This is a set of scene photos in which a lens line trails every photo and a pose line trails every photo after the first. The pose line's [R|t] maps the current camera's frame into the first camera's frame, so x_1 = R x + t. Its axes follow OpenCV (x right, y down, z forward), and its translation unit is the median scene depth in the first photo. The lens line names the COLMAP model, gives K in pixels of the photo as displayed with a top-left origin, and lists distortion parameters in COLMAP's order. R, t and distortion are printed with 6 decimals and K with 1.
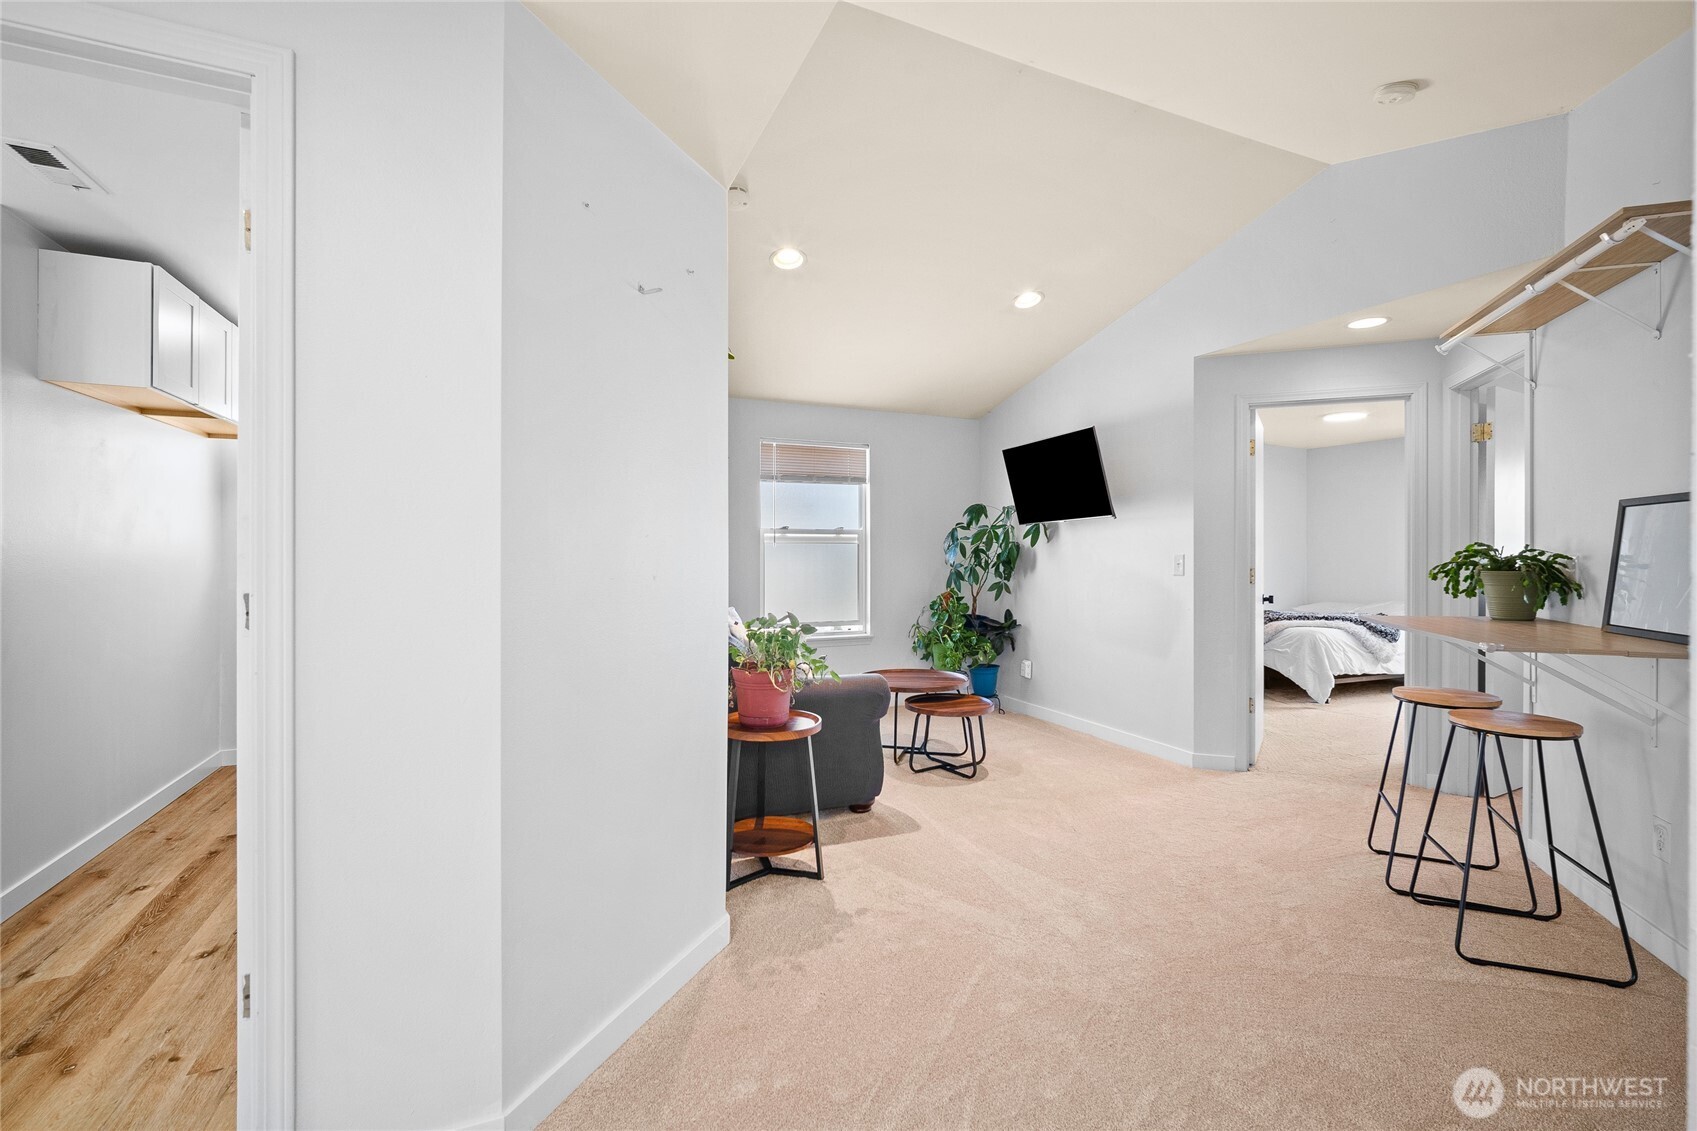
lens RADIAL K [[739.8, 0, 853.0], [0, 739.8, 558.0], [0, 0, 1]] dist [-0.007409, 0.002642]
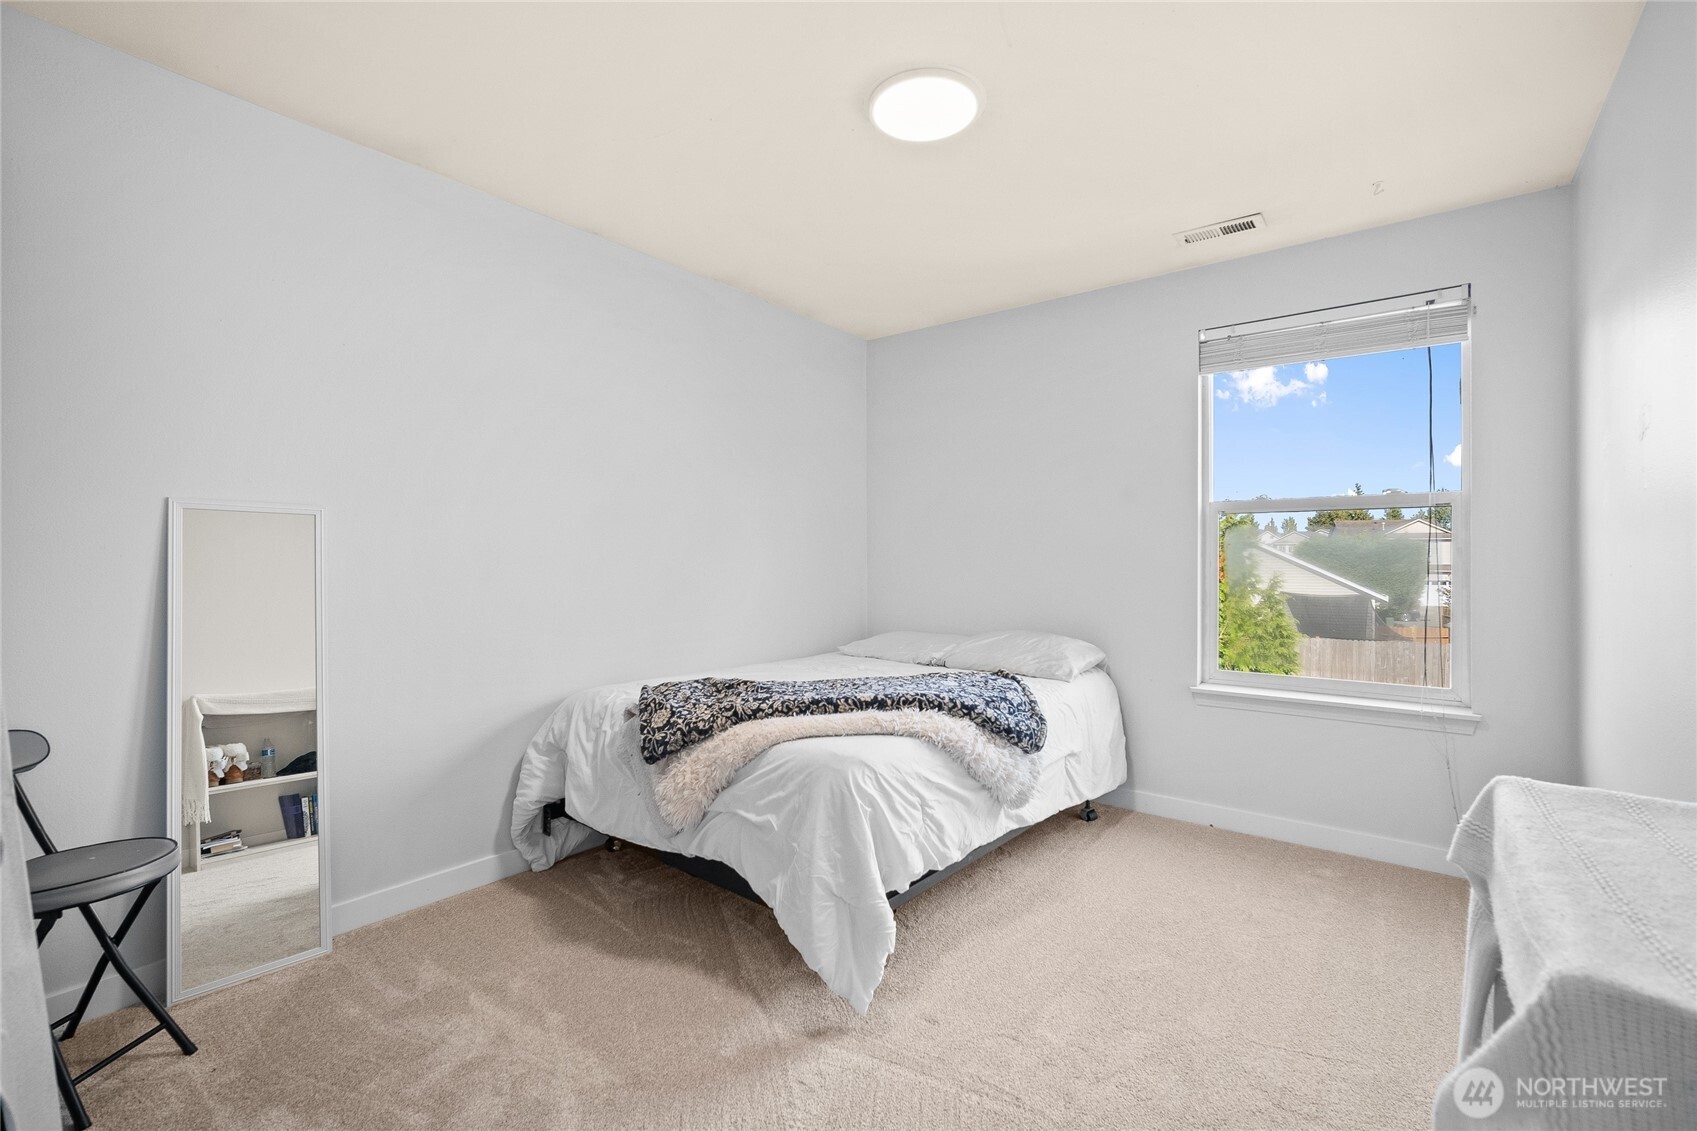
lens RADIAL K [[739.8, 0, 851.6], [0, 739.8, 555.8], [0, 0, 1]] dist [-0.007409, 0.002642]
pose [[0.888452, -0.005418, 0.458938, 0.619020], [0.004712, 0.999985, 0.002683, 0.014265], [-0.458946, -0.000221, 0.888464, 0.917850]]
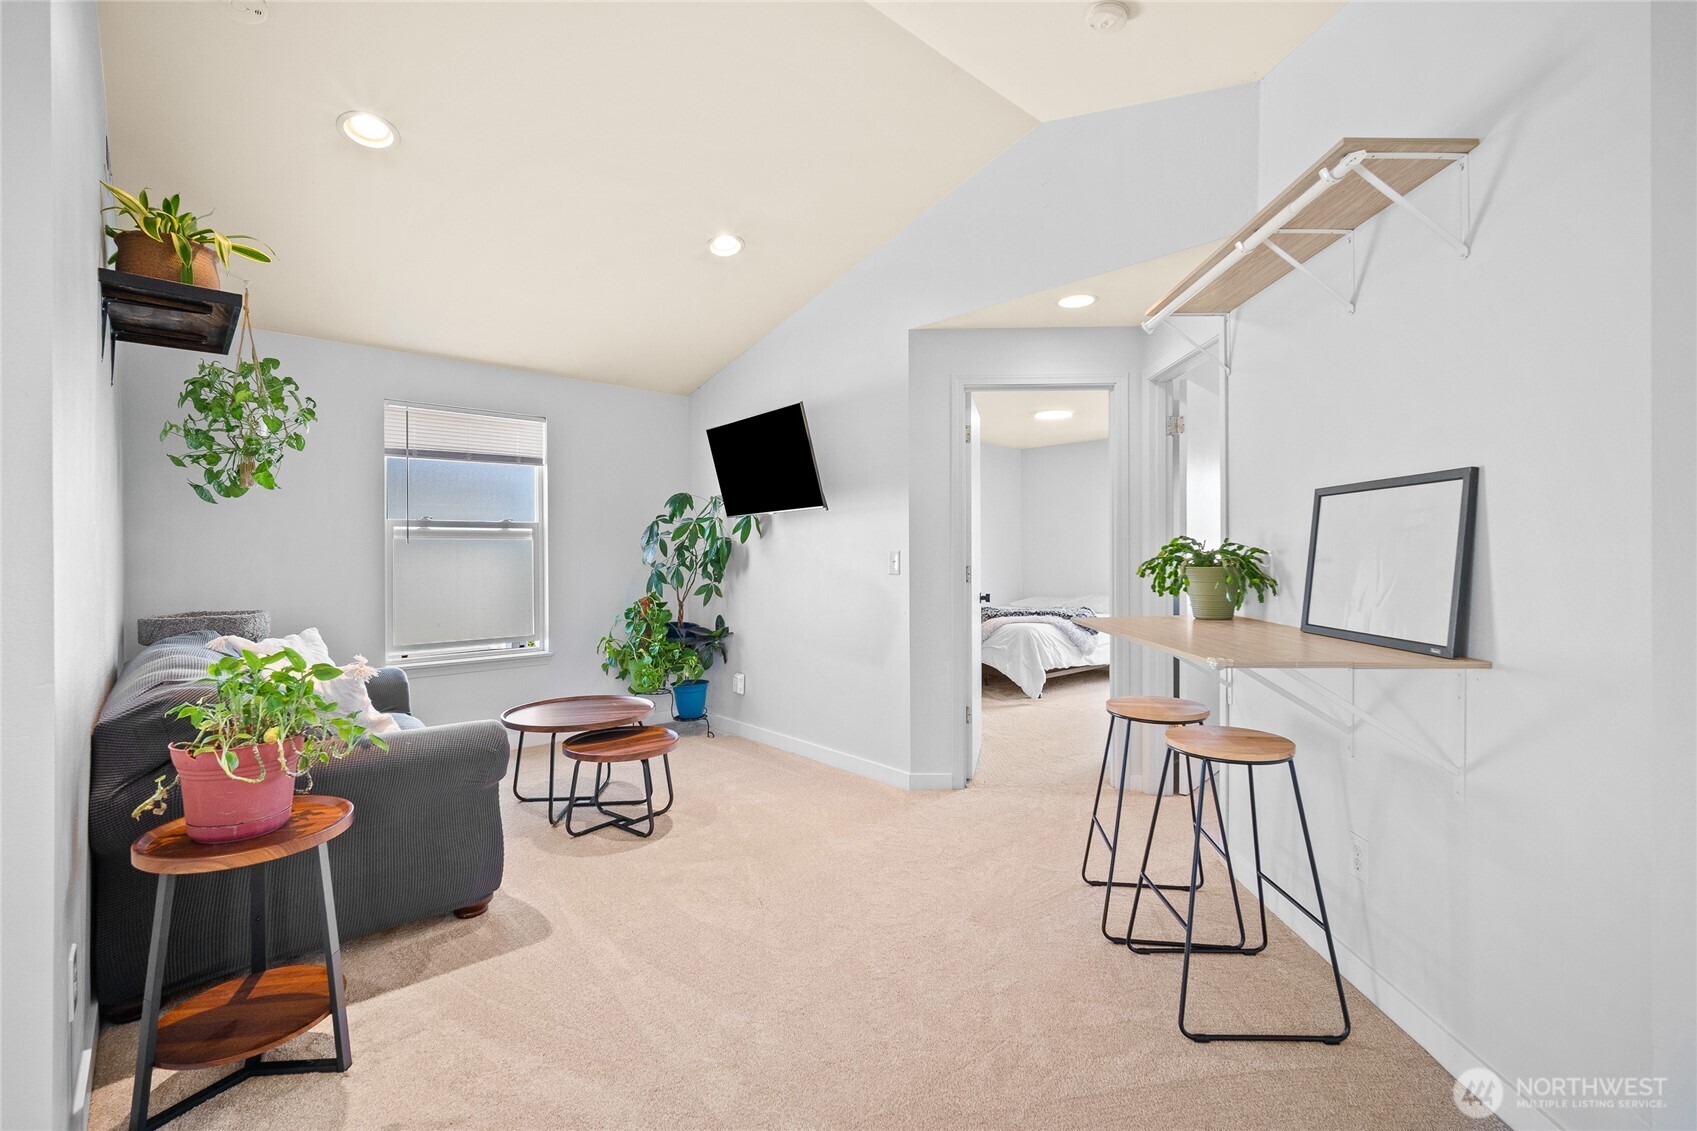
lens RADIAL K [[739.8, 0, 851.9], [0, 739.8, 561.9], [0, 0, 1]] dist [-0.007409, 0.002642]
pose [[0.947567, -0.009569, 0.319415, 0.102458], [0.007106, 0.999935, 0.008875, 0.000181], [-0.319479, -0.006140, 0.947573, 0.163257]]
